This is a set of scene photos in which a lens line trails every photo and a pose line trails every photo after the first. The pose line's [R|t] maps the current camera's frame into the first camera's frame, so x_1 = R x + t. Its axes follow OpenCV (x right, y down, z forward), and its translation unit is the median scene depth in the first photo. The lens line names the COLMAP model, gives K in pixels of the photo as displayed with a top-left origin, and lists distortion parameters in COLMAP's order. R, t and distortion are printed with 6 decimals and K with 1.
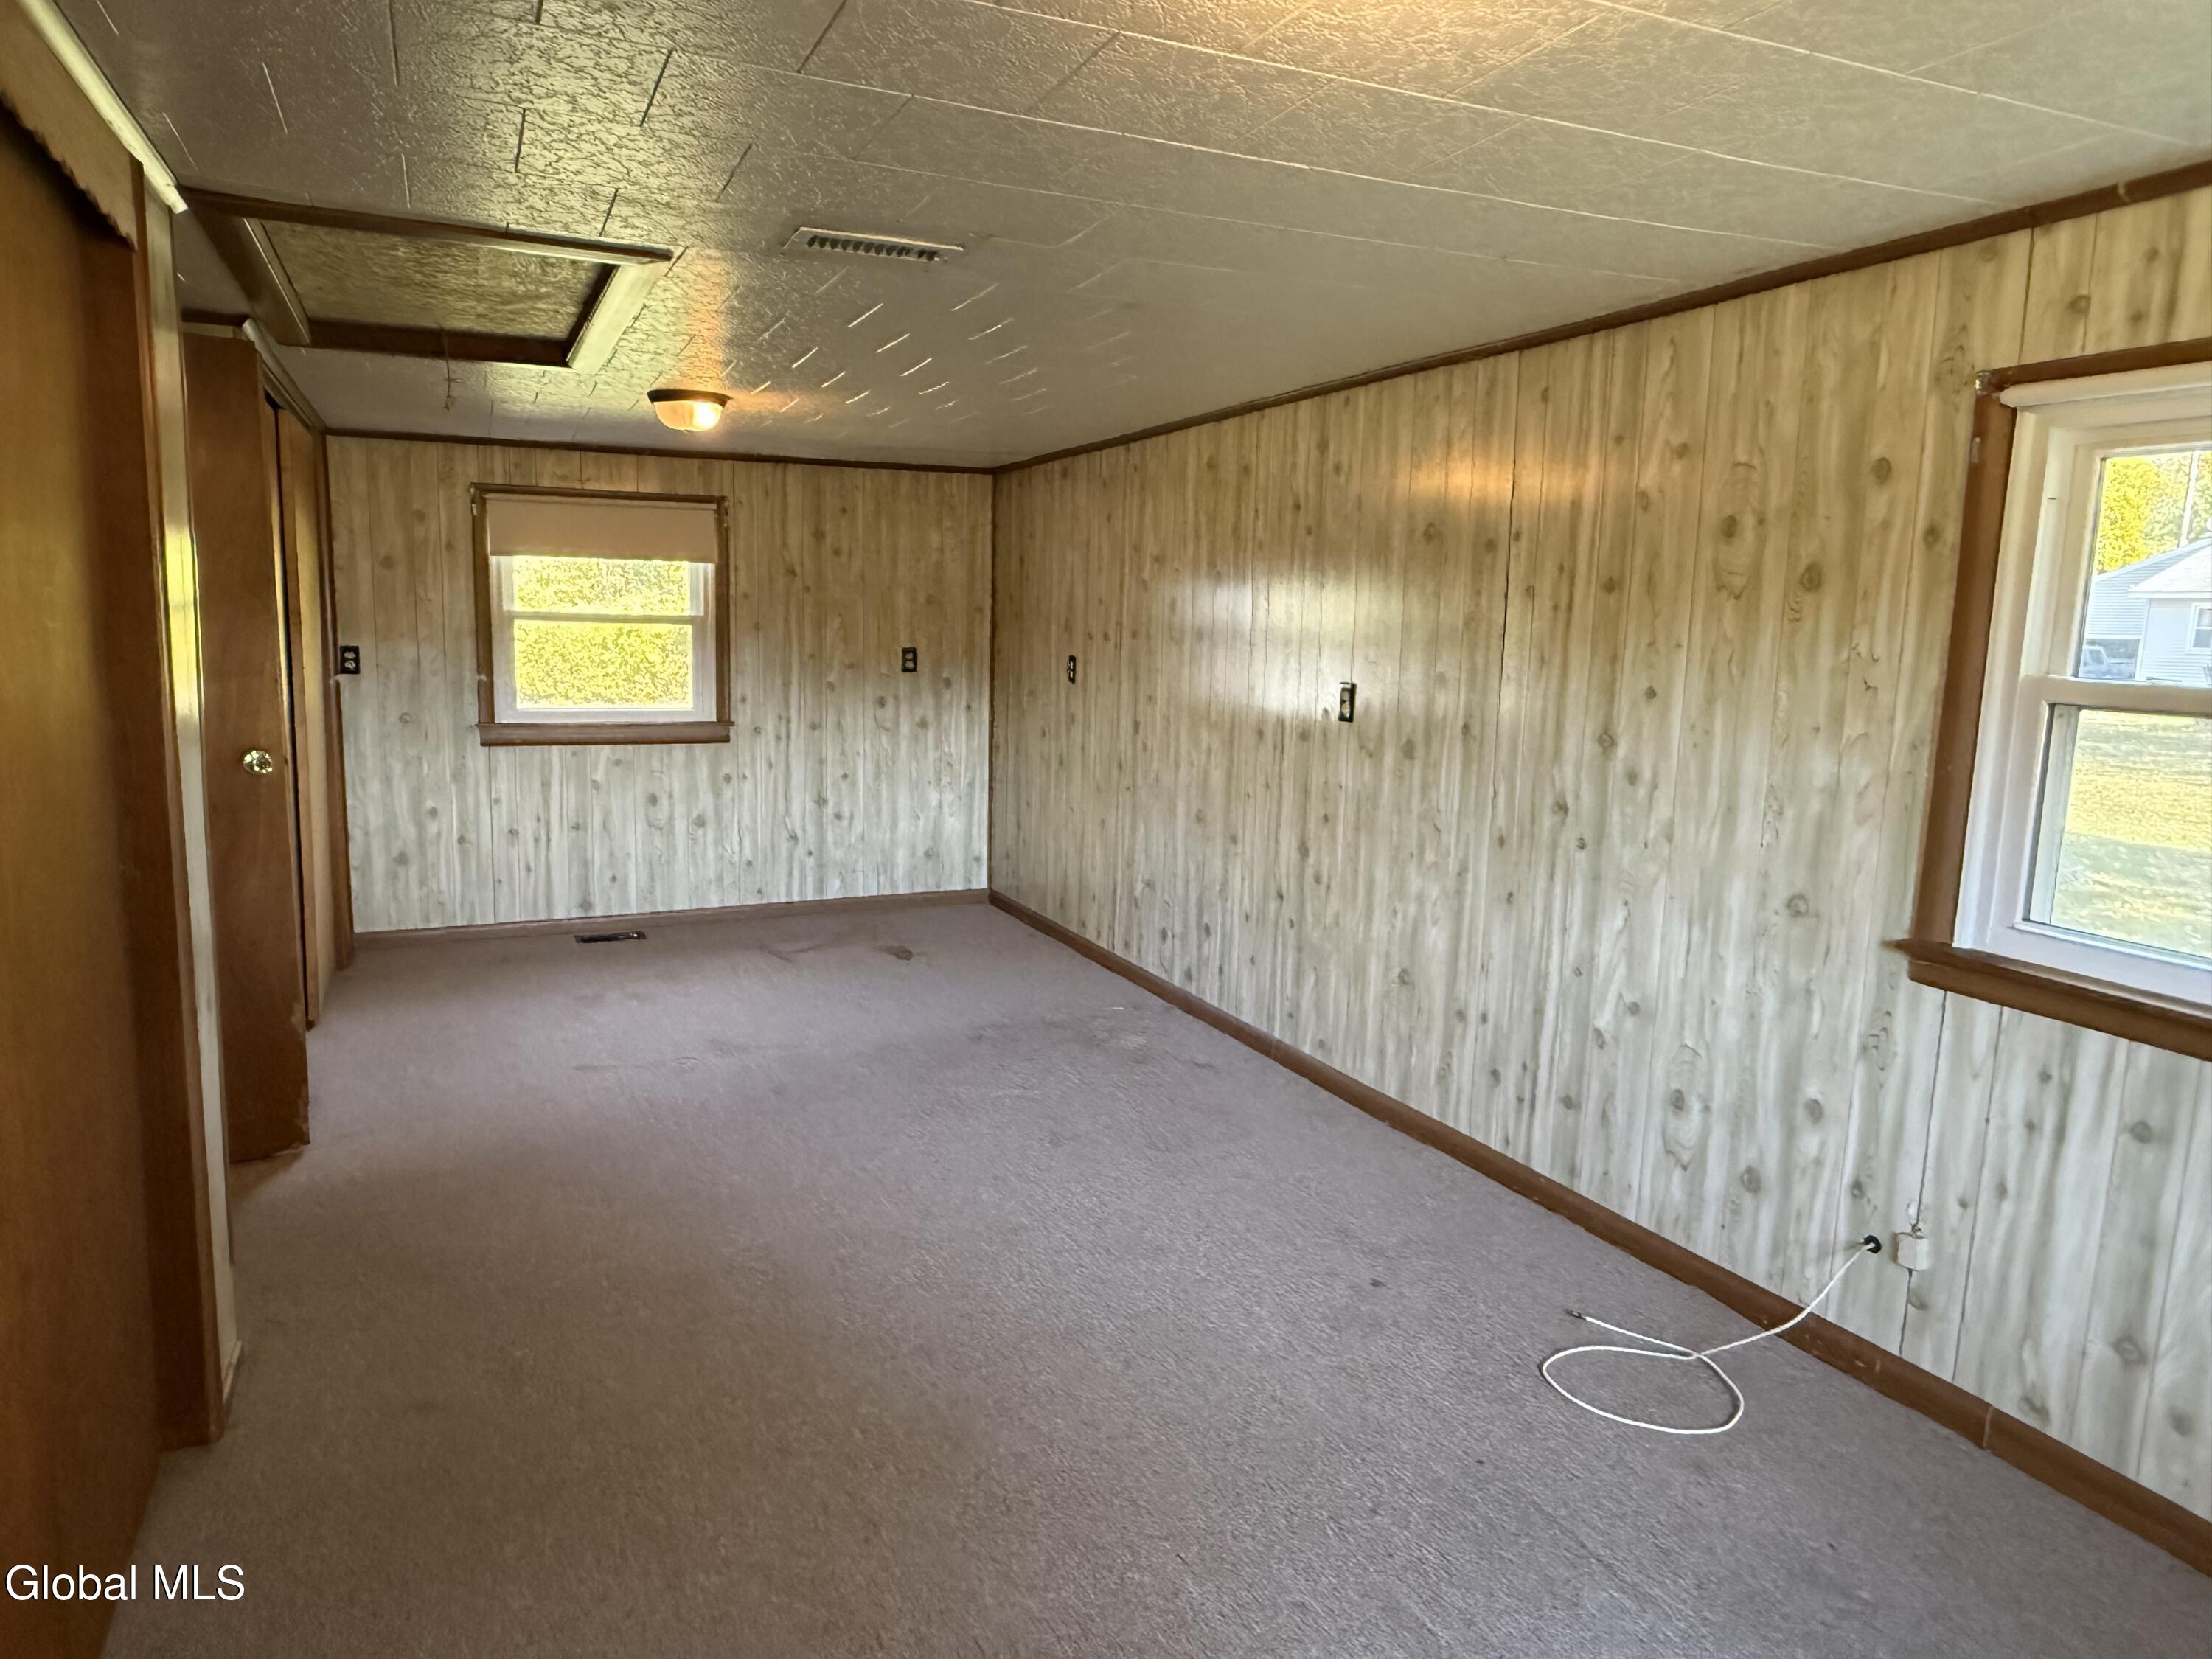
lens RADIAL K [[1414.7, 0, 1097.9], [0, 1414.7, 828.3], [0, 0, 1]] dist [0.002600, -0.001915]
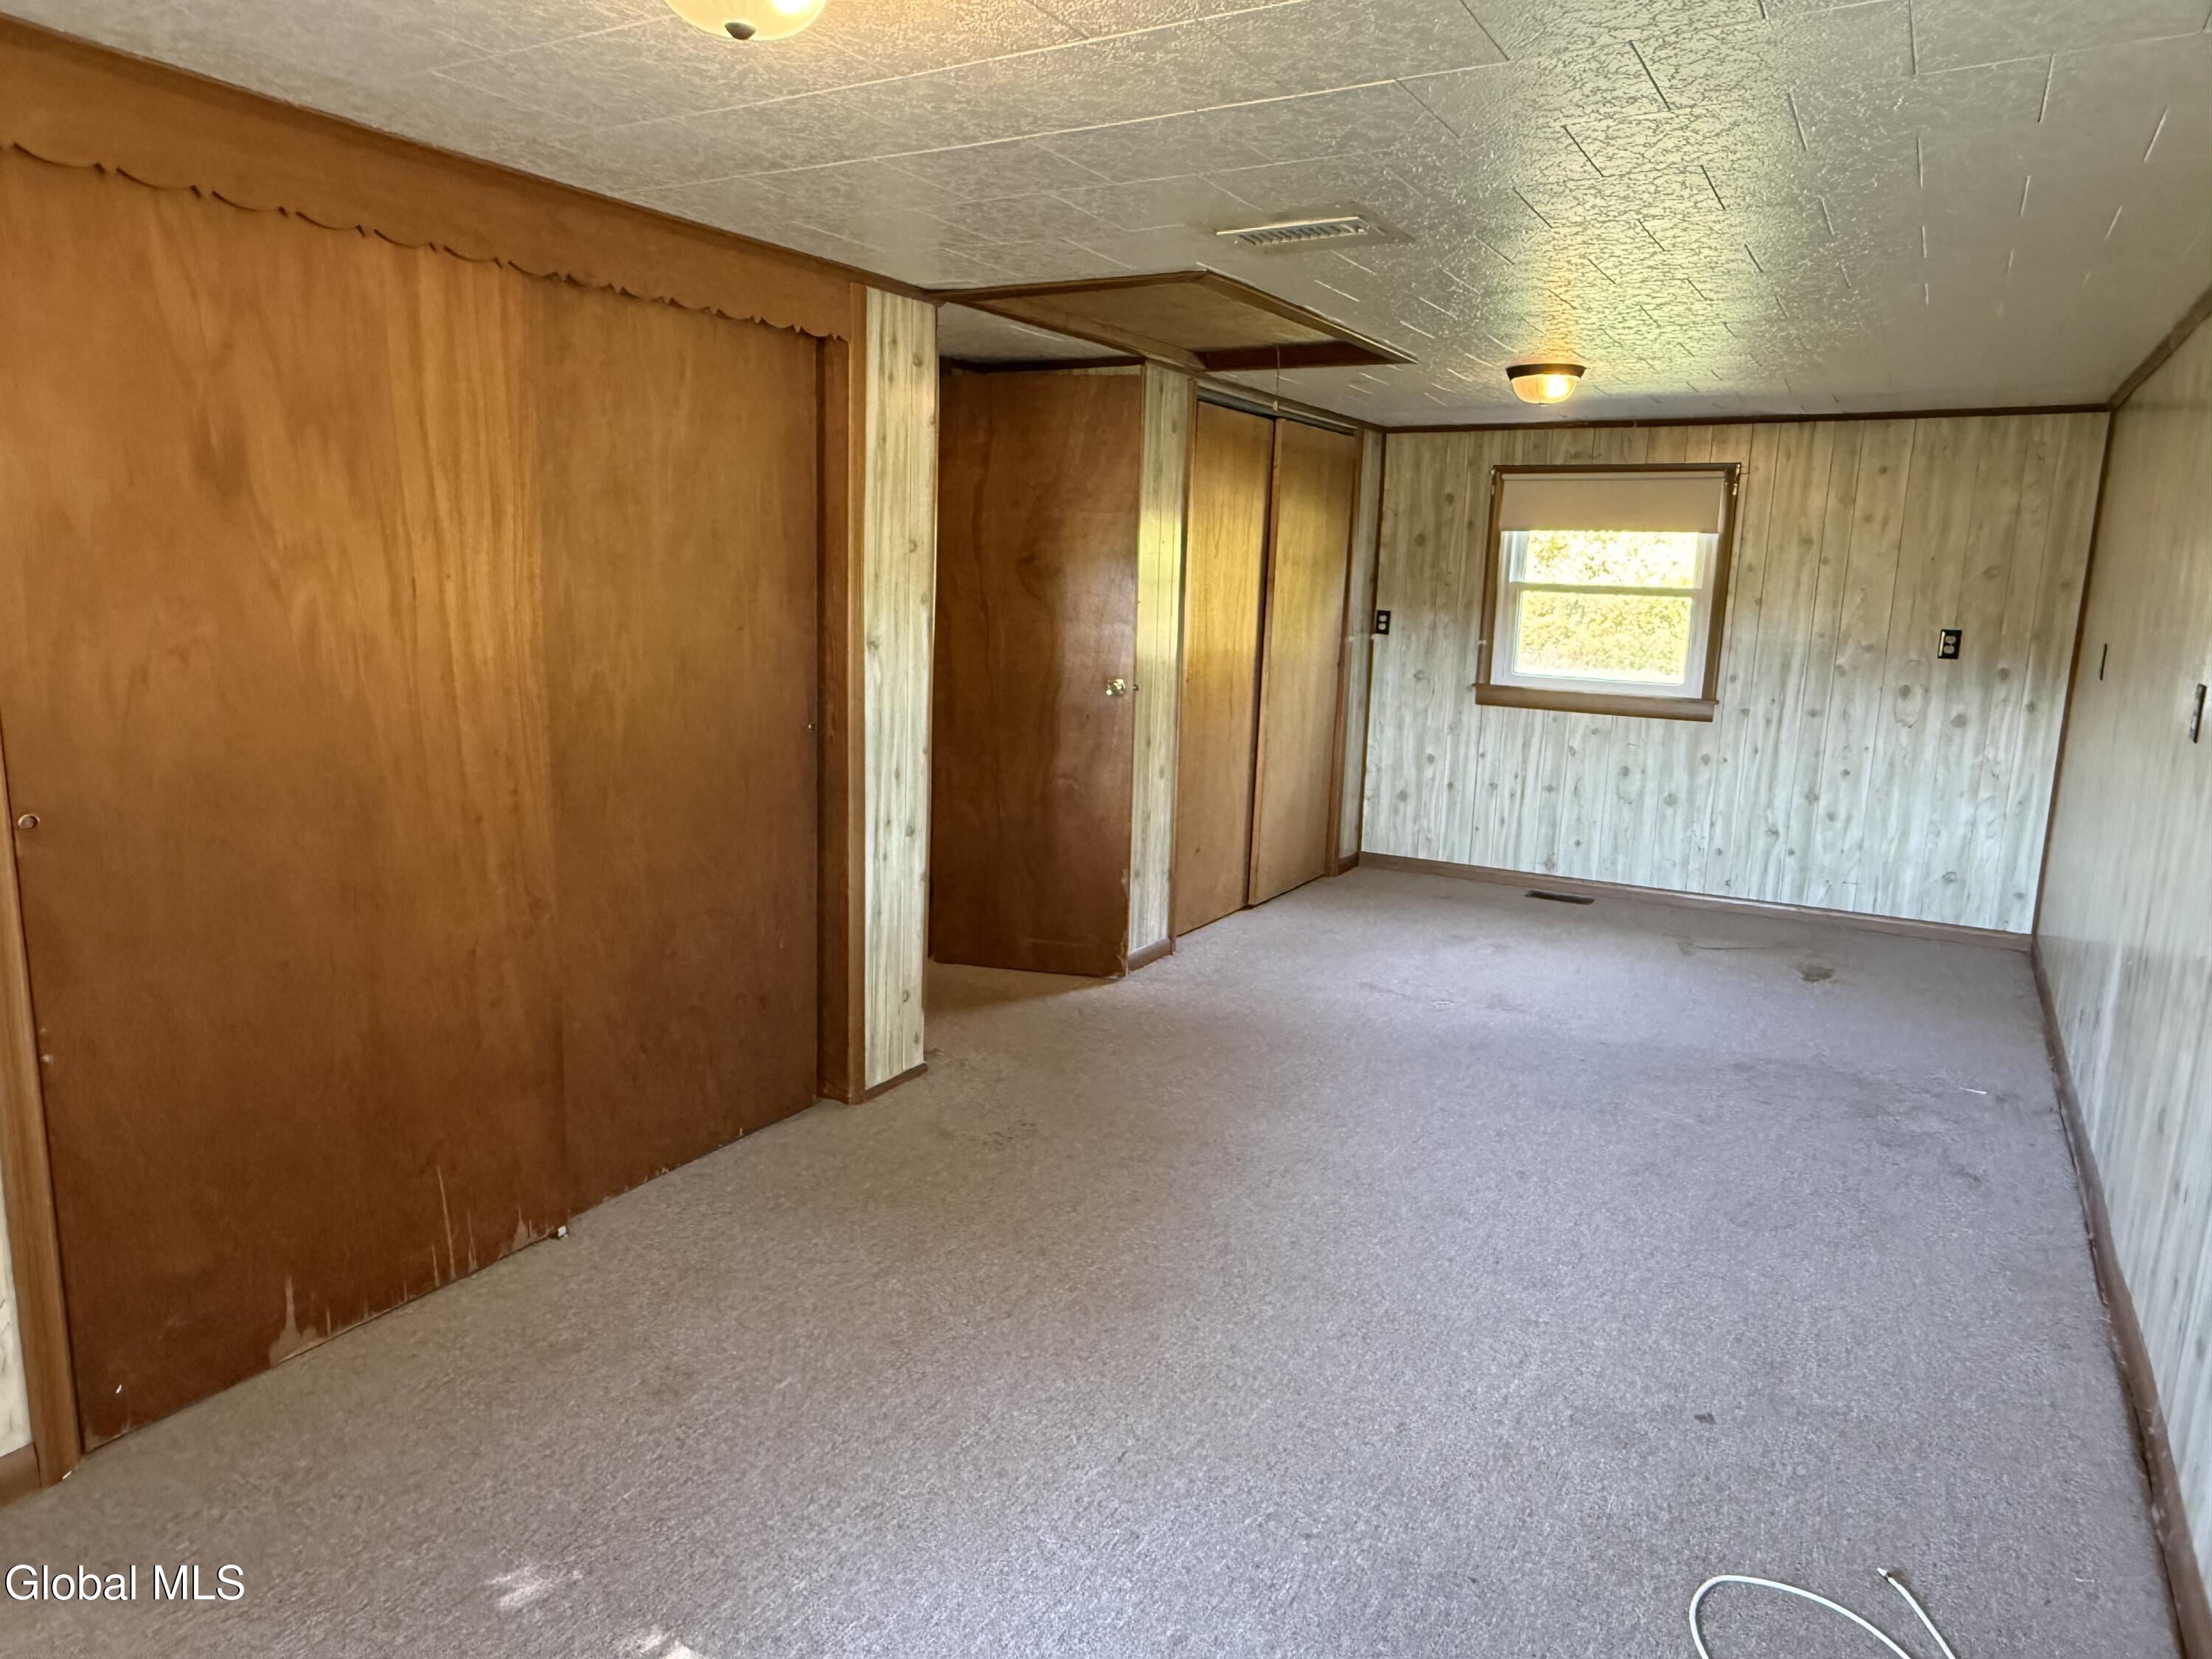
lens RADIAL K [[1414.7, 0, 1097.9], [0, 1414.7, 828.3], [0, 0, 1]] dist [0.002600, -0.001915]
pose [[0.572267, 0.146398, -0.806894, 0.288852], [-0.136082, 0.987247, 0.082608, -0.012793], [0.808698, 0.062530, 0.584891, 0.114098]]
